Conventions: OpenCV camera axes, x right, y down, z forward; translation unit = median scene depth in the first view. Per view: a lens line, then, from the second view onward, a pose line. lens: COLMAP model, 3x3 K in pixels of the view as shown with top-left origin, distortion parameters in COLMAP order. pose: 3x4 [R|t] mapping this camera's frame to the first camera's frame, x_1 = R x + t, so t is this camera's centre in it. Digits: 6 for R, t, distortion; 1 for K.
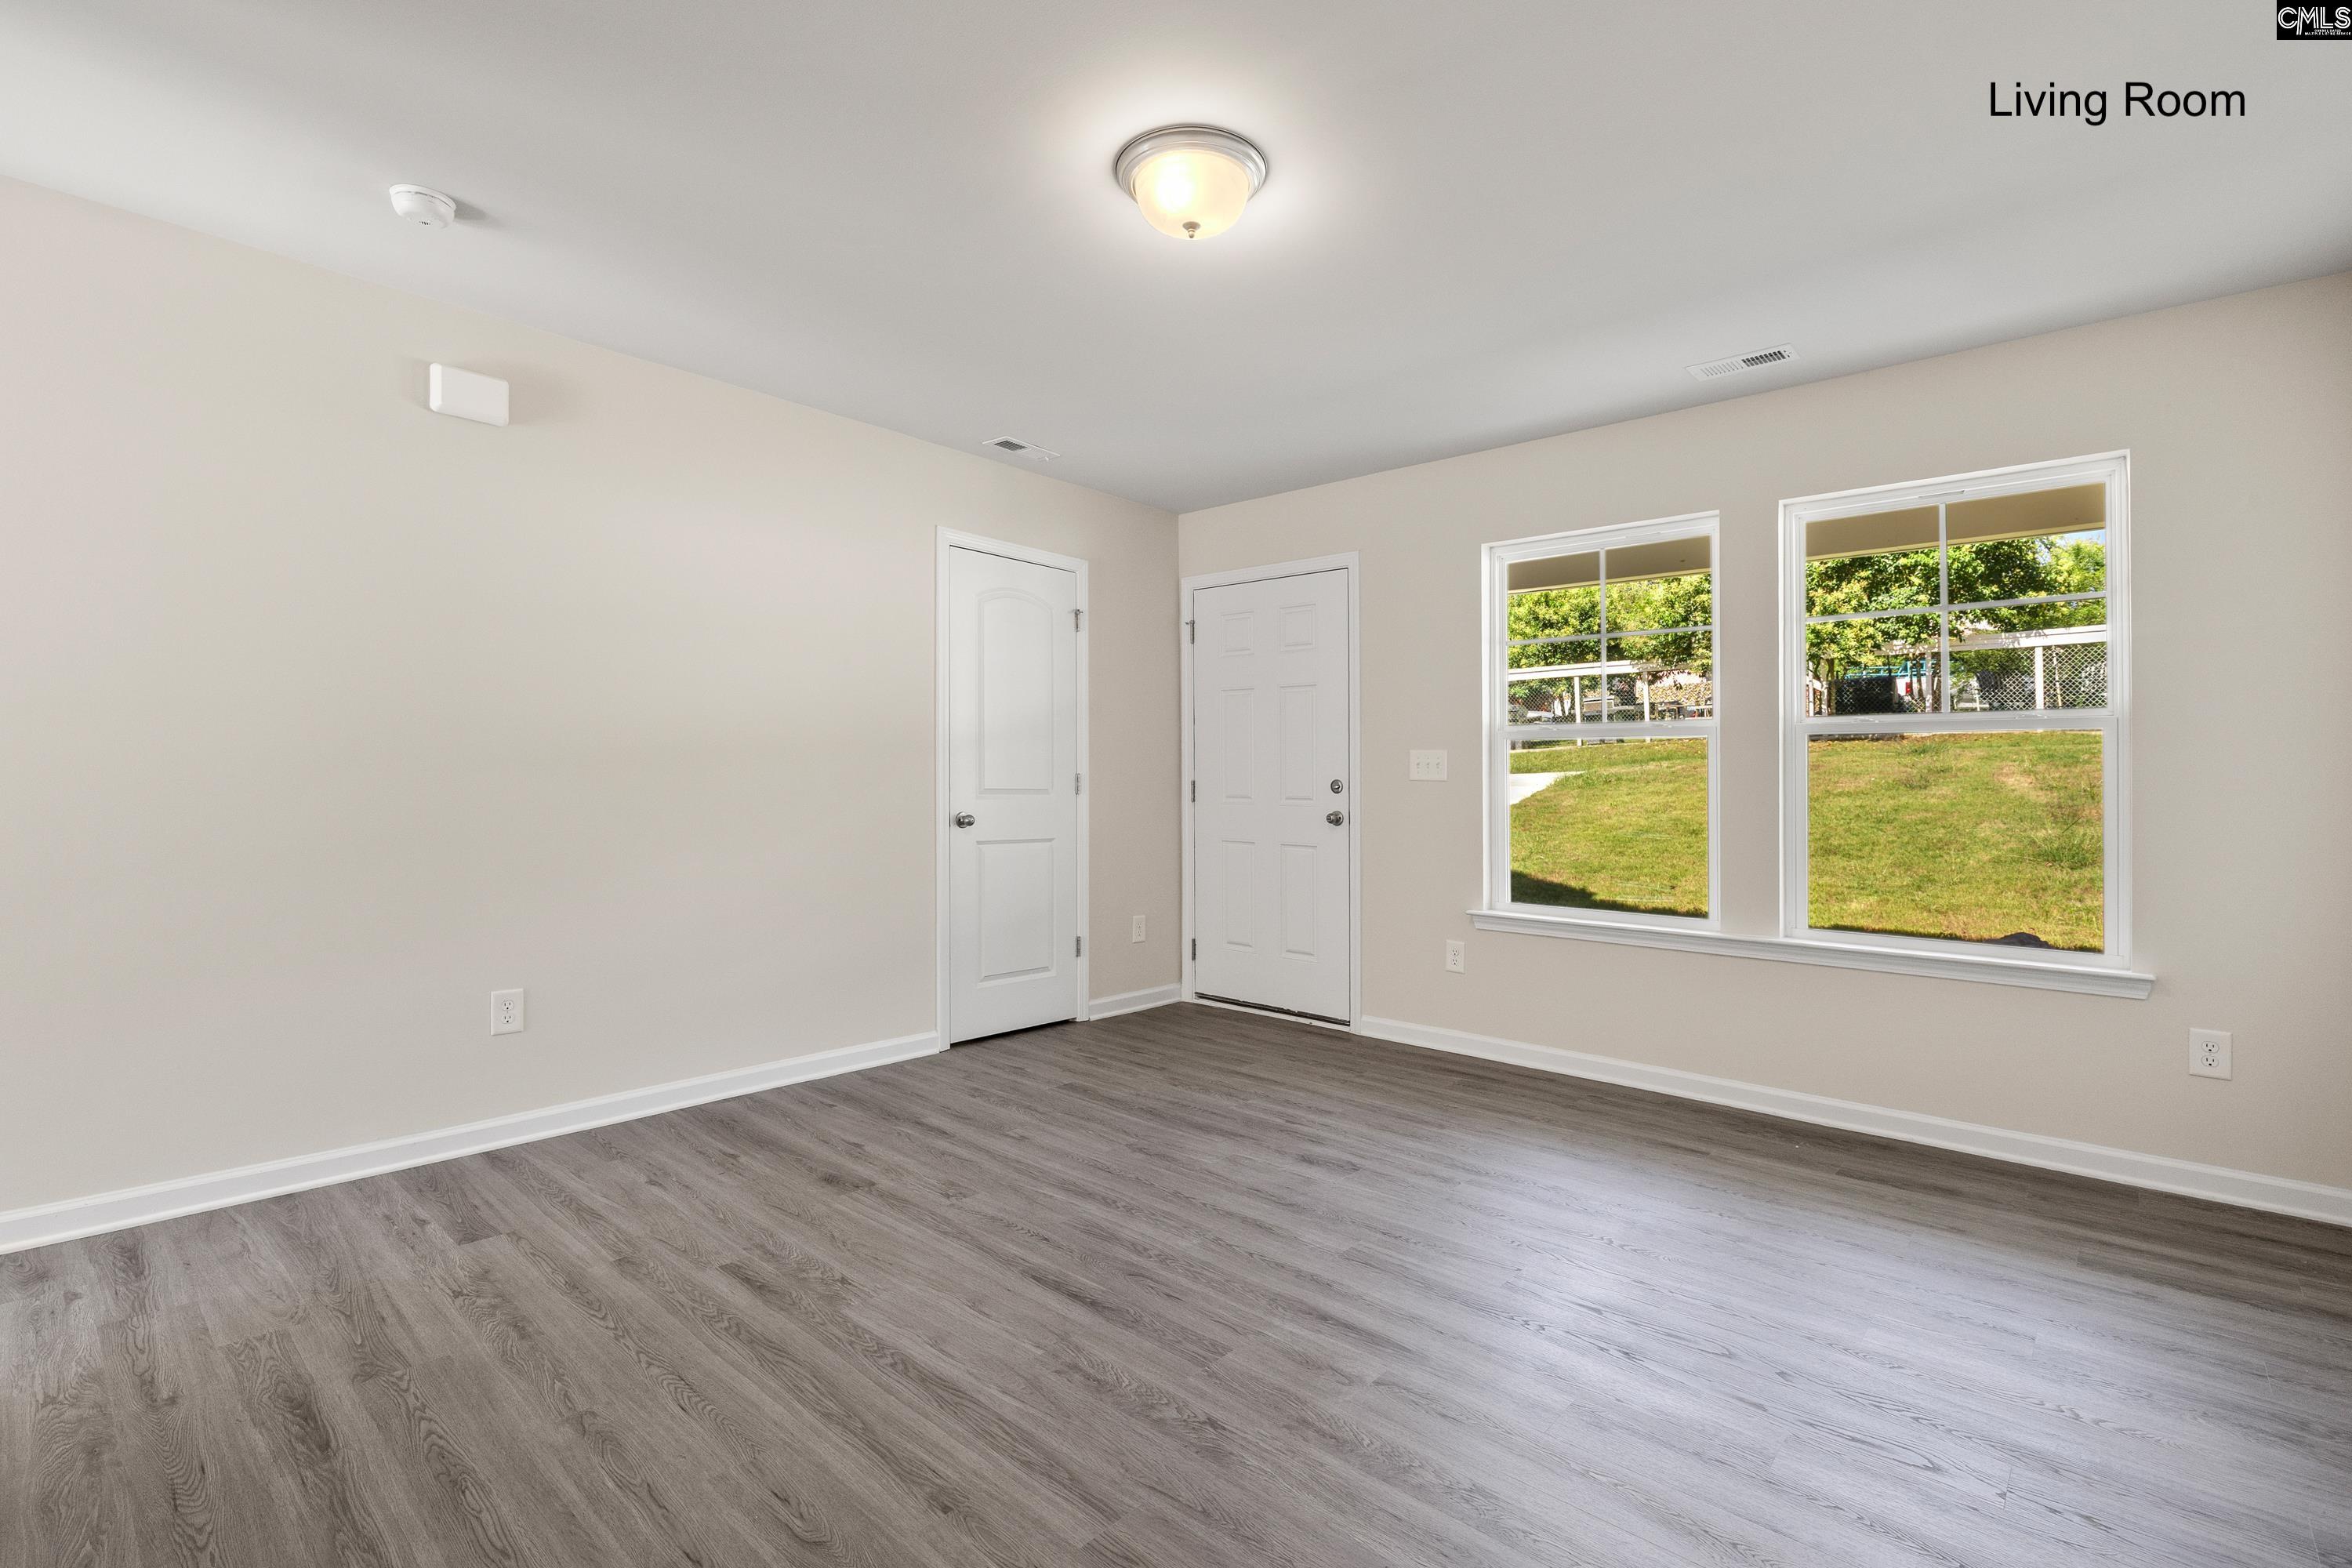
lens RADIAL K [[1073.1, 0, 1168.3], [0, 1073.1, 782.8], [0, 0, 1]] dist [-0.009292, -0.000076]
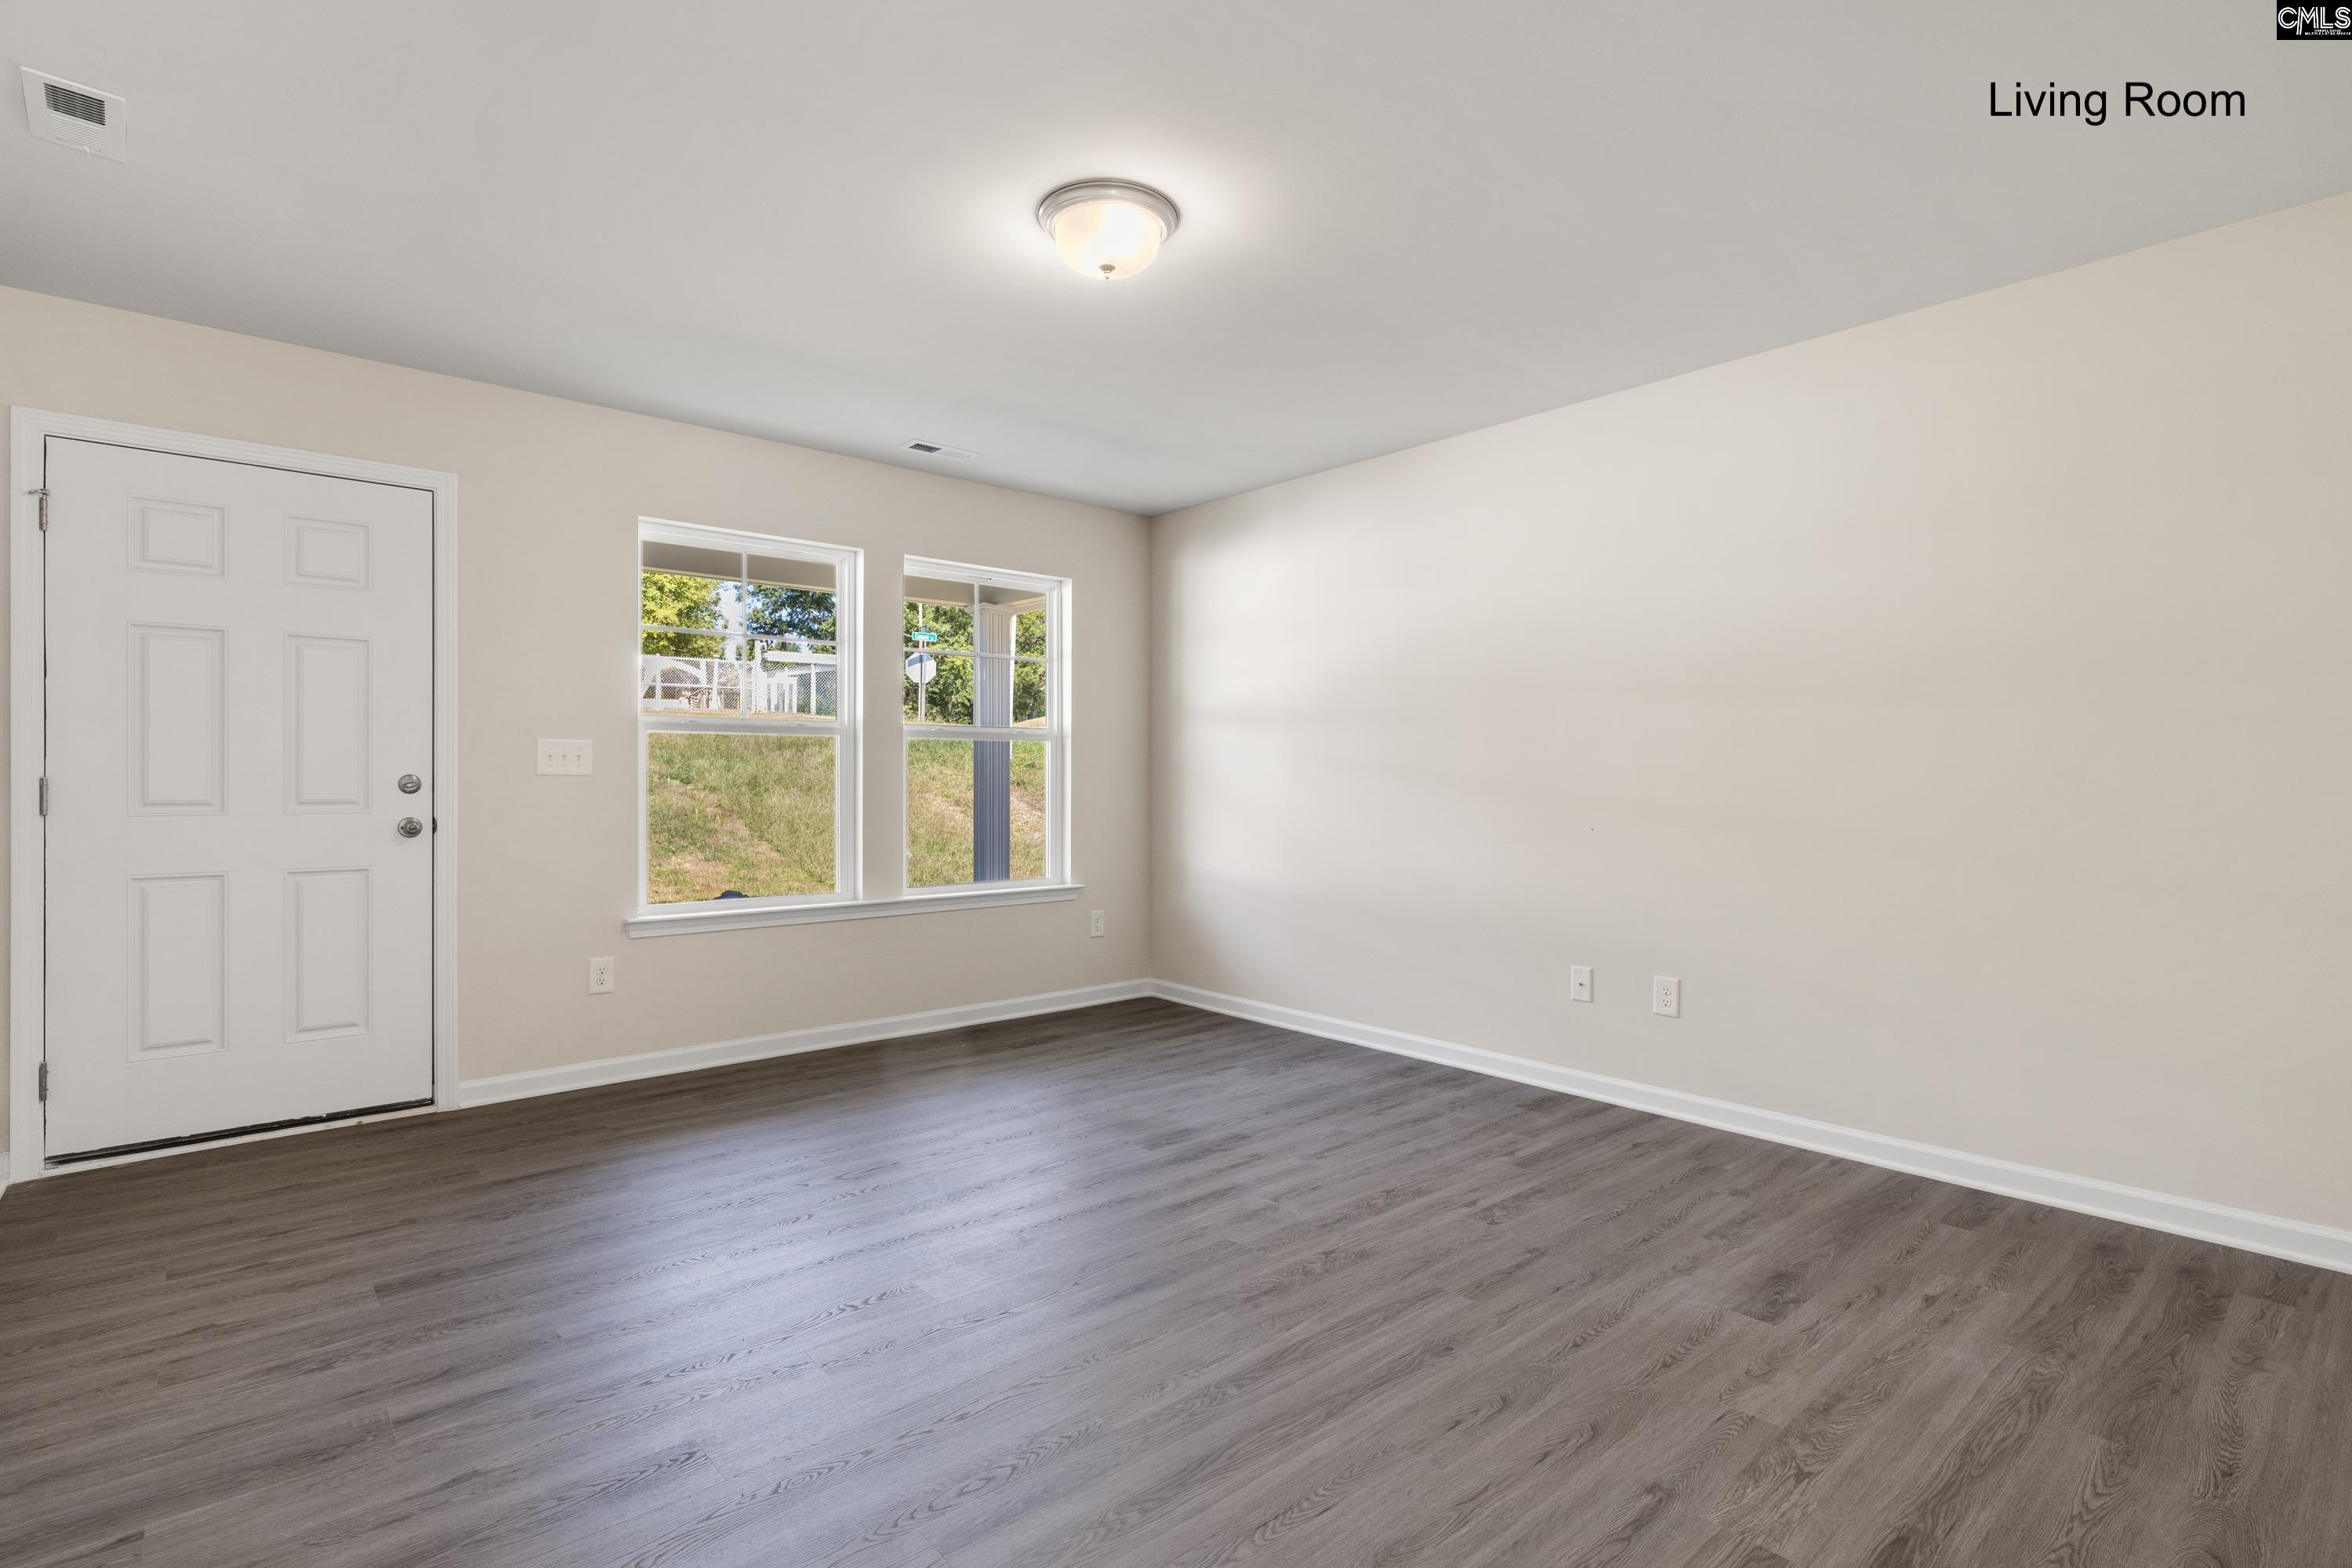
lens RADIAL K [[1107.3, 0, 1170.8], [0, 1107.3, 769.9], [0, 0, 1]] dist [-0.009300, 0.000266]
pose [[0.116220, -0.004846, 0.993212, -0.680495], [-0.000145, 0.999988, 0.004896, -0.012985], [-0.993223, -0.000713, 0.116218, 0.509083]]
